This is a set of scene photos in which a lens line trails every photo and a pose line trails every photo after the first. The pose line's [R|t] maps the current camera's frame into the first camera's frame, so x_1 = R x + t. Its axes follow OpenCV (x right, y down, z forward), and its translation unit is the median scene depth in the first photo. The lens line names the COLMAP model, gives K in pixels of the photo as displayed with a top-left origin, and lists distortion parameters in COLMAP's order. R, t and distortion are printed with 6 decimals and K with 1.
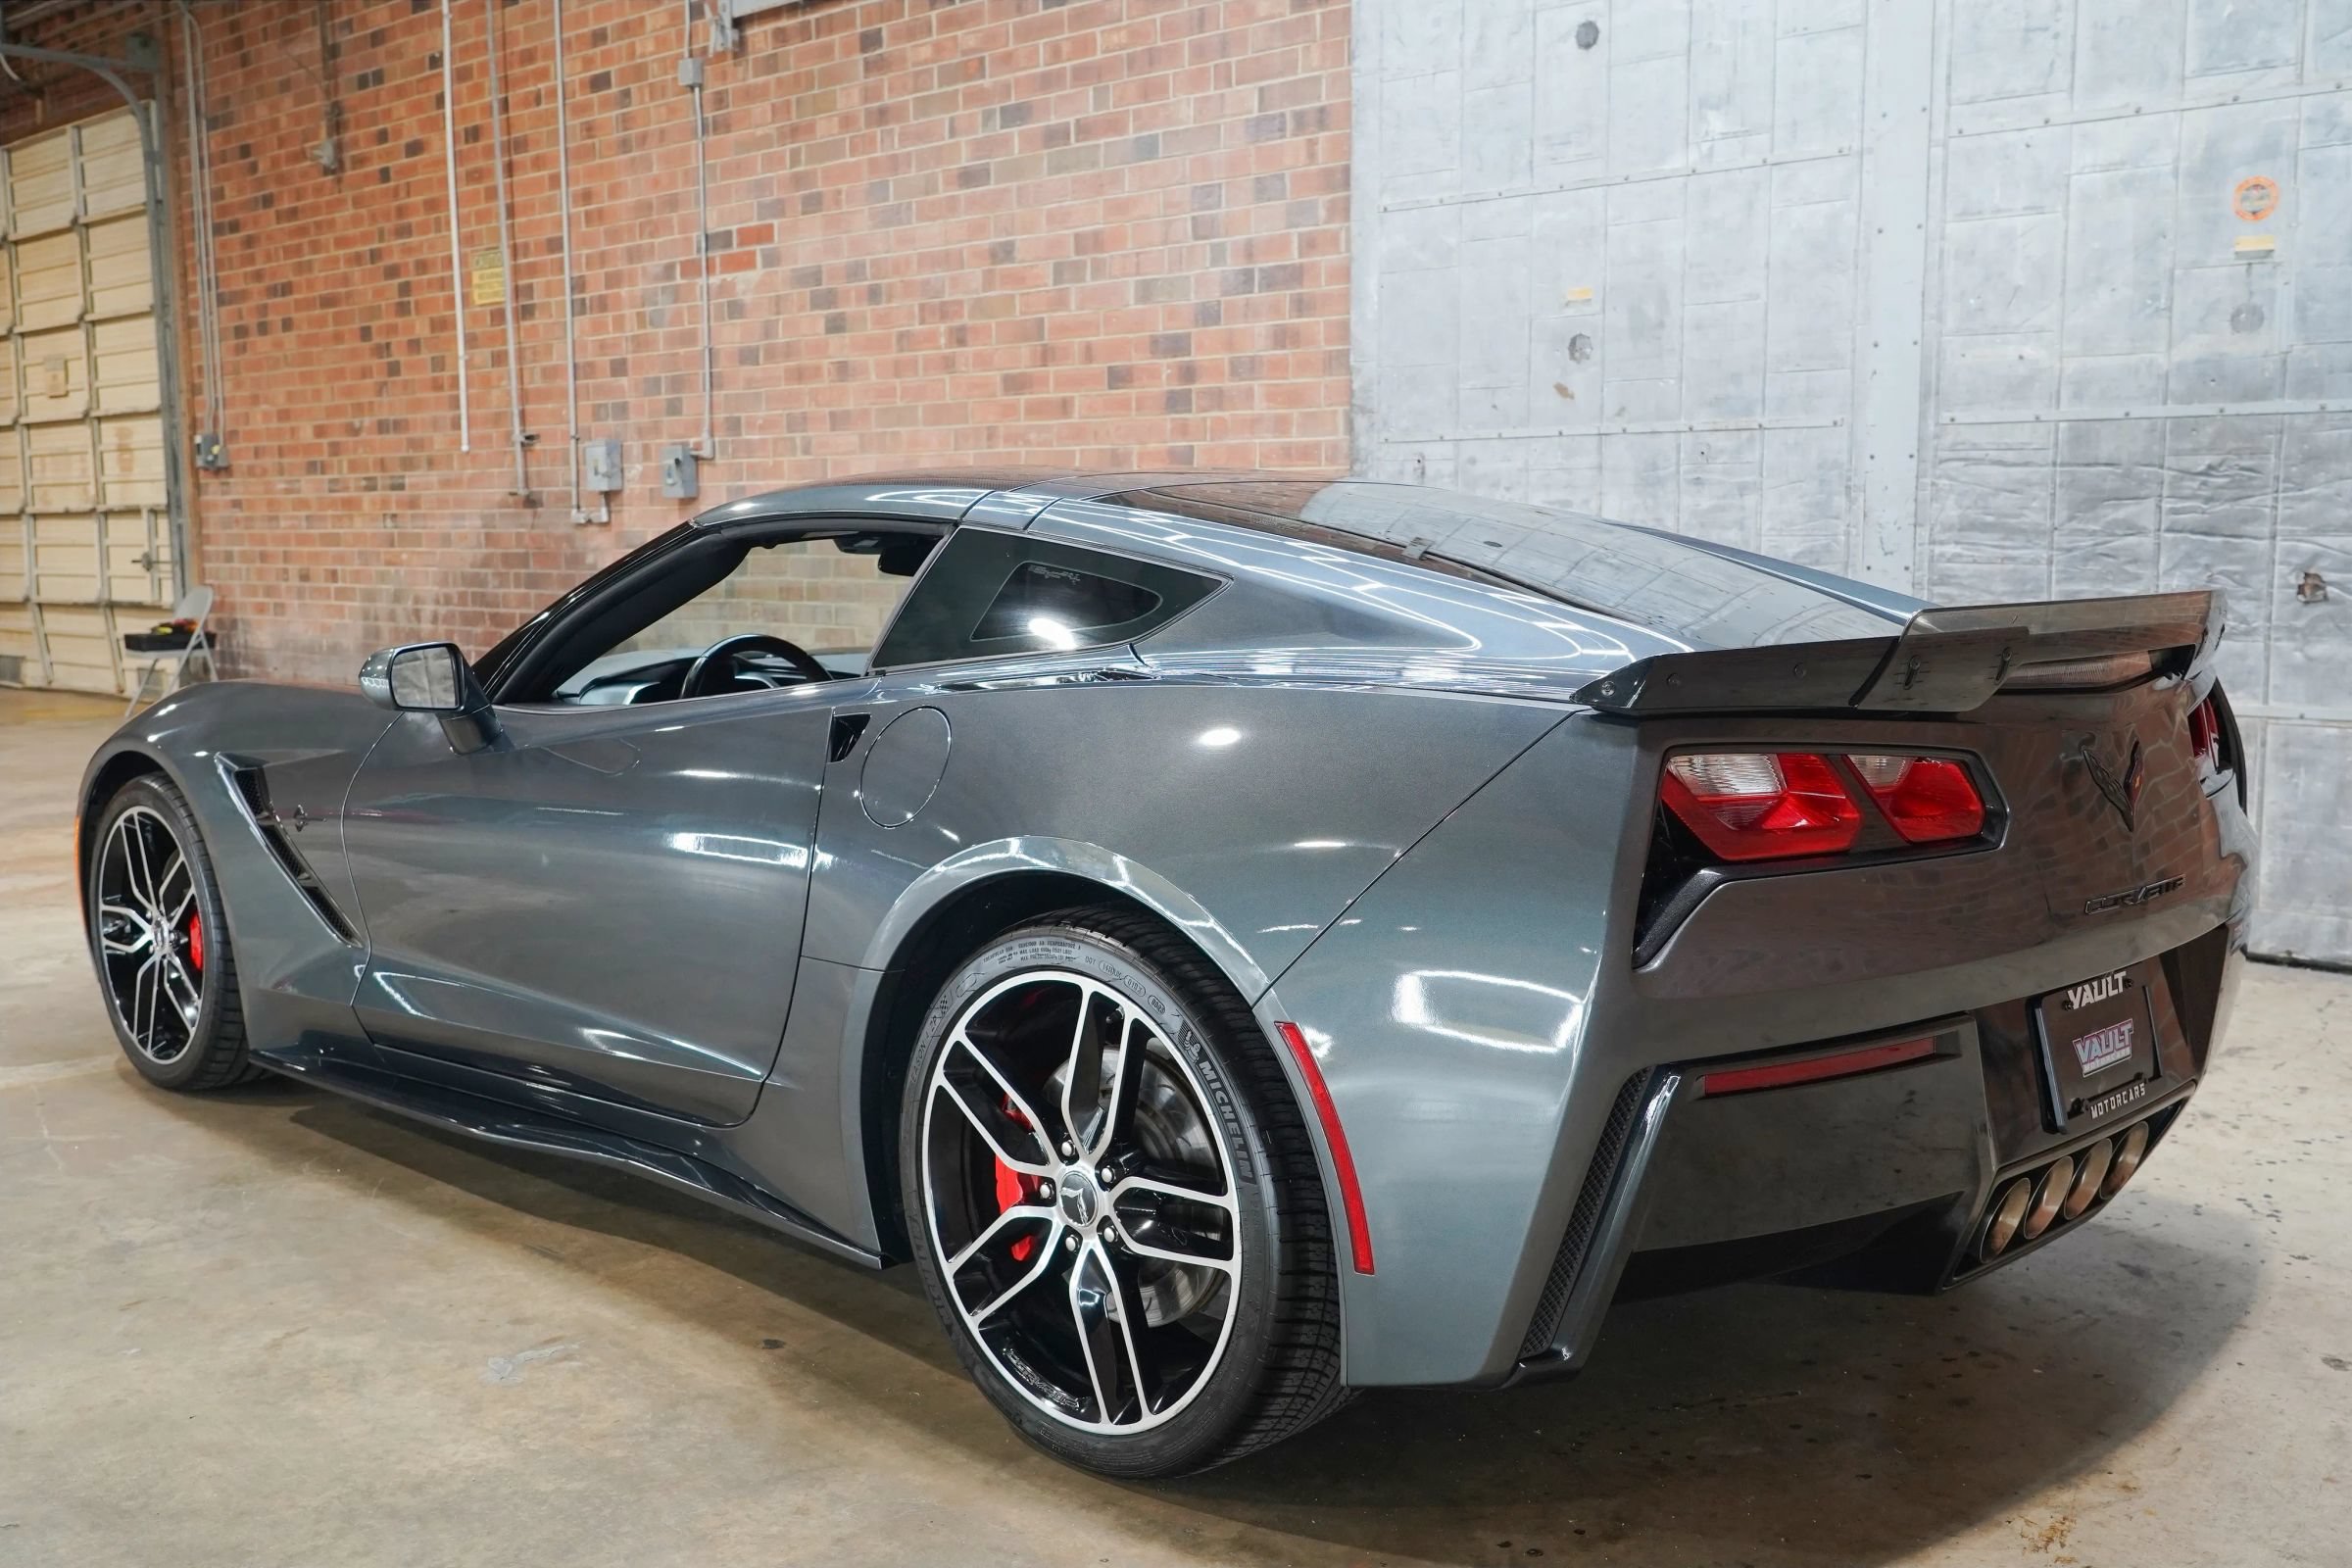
lens RADIAL K [[2158.5, 0, 1180.1], [0, 2158.5, 779.7], [0, 0, 1]] dist [0.033849, -0.021306]
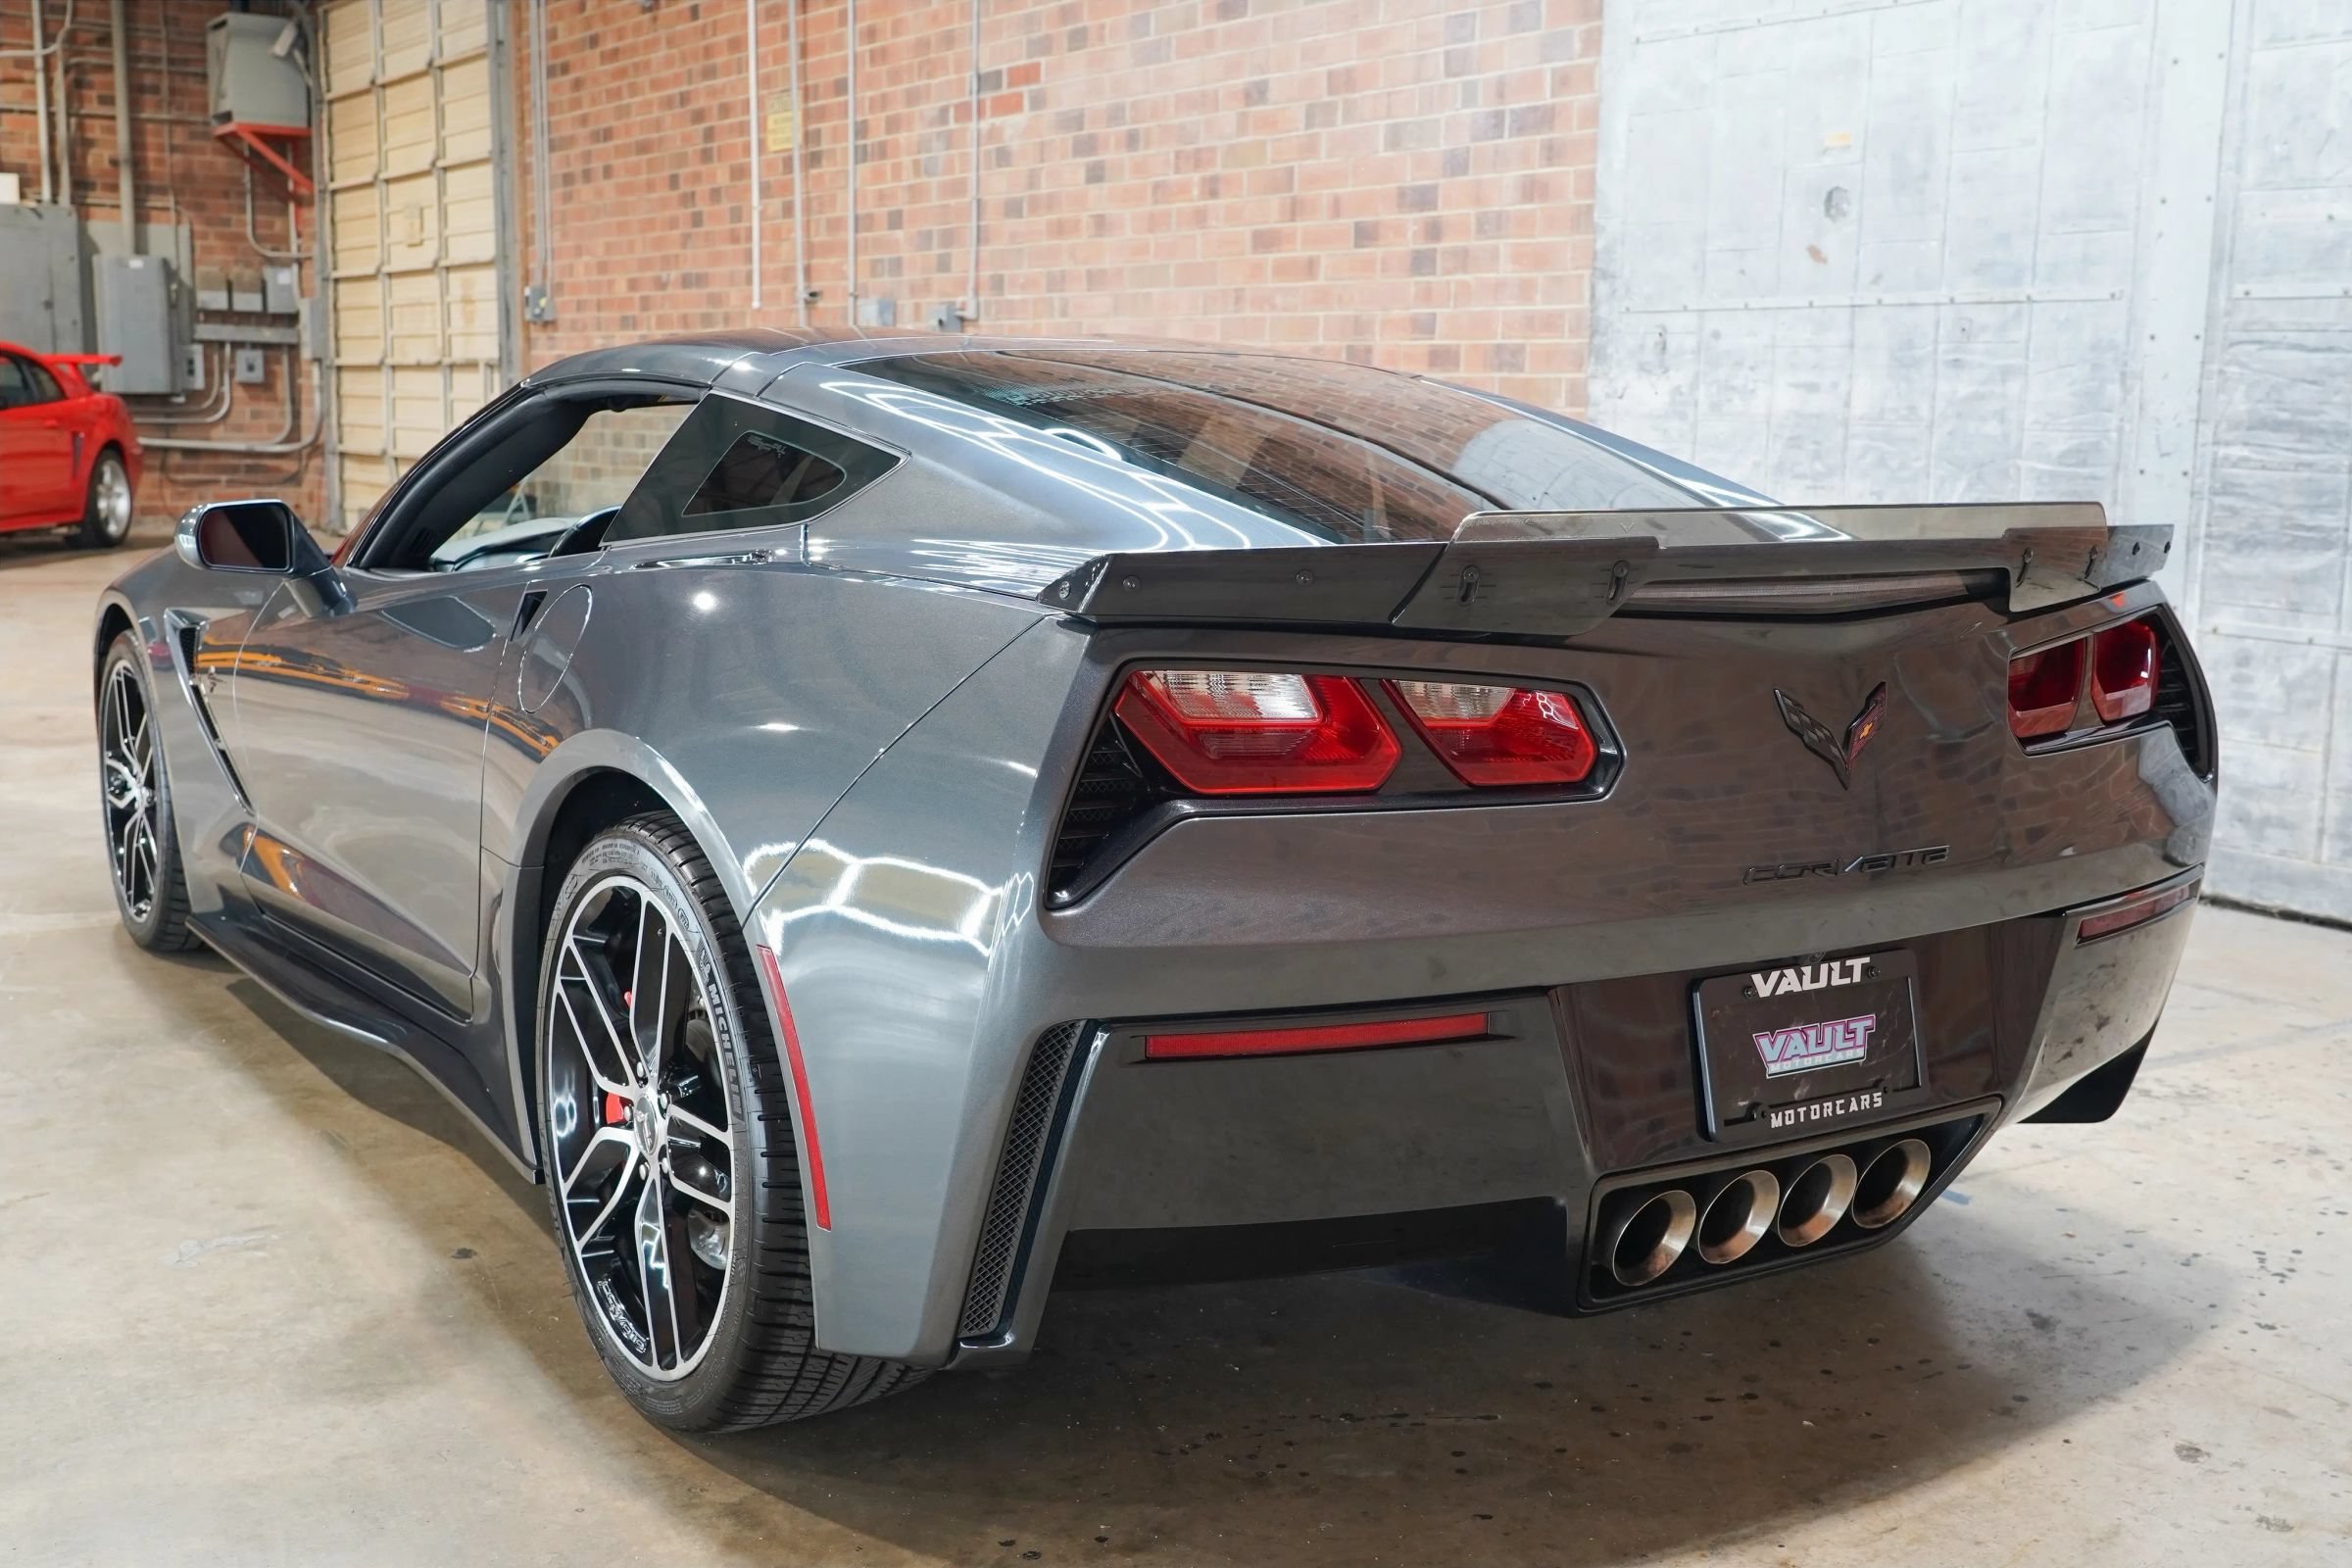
lens RADIAL K [[2381.1, 0, 1198.5], [0, 2381.1, 771.9], [0, 0, 1]] dist [0.051666, -0.053242]
pose [[0.978588, 0.054497, -0.198485, 0.110300], [-0.047108, 0.998016, 0.041762, -0.002896], [0.200368, -0.031518, 0.979214, 0.015311]]
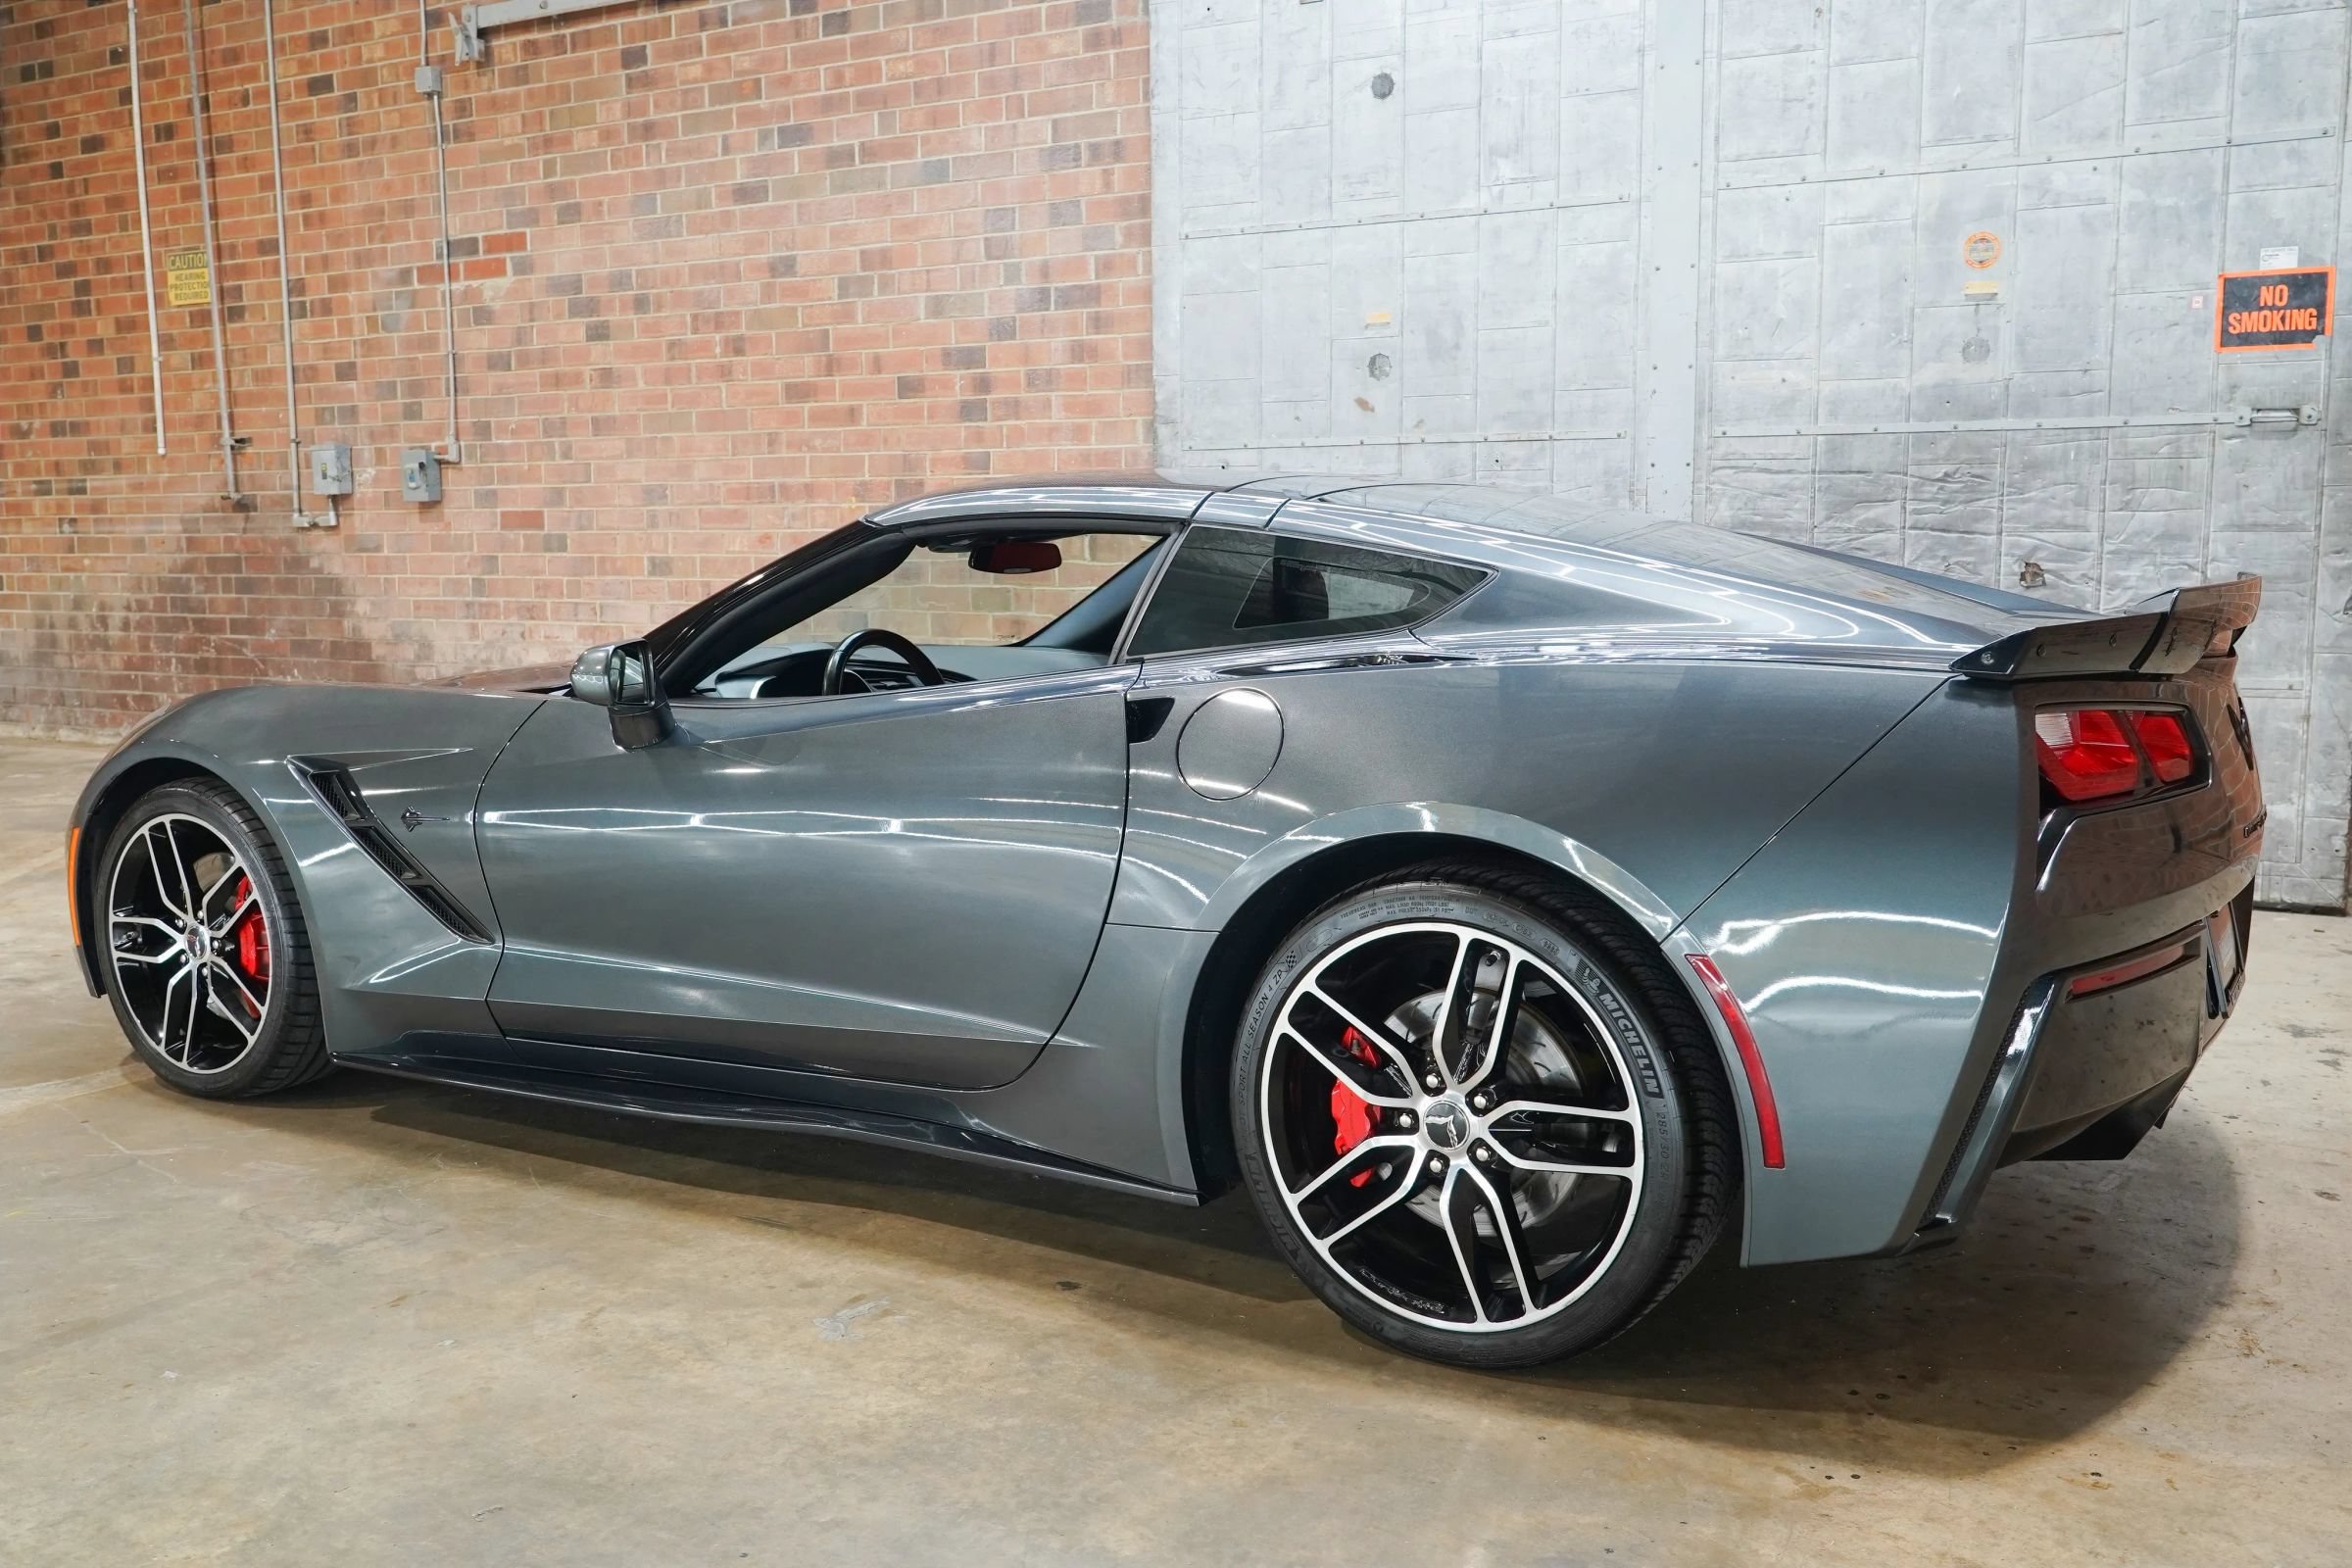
lens RADIAL K [[2023.5, 0, 1170.8], [0, 2023.5, 777.7], [0, 0, 1]] dist [0.016955, -0.001732]
pose [[0.976886, -0.029624, 0.211698, -0.117528], [0.028466, 0.999558, 0.008517, 0.000348], [-0.211857, -0.002294, 0.977298, 0.001943]]
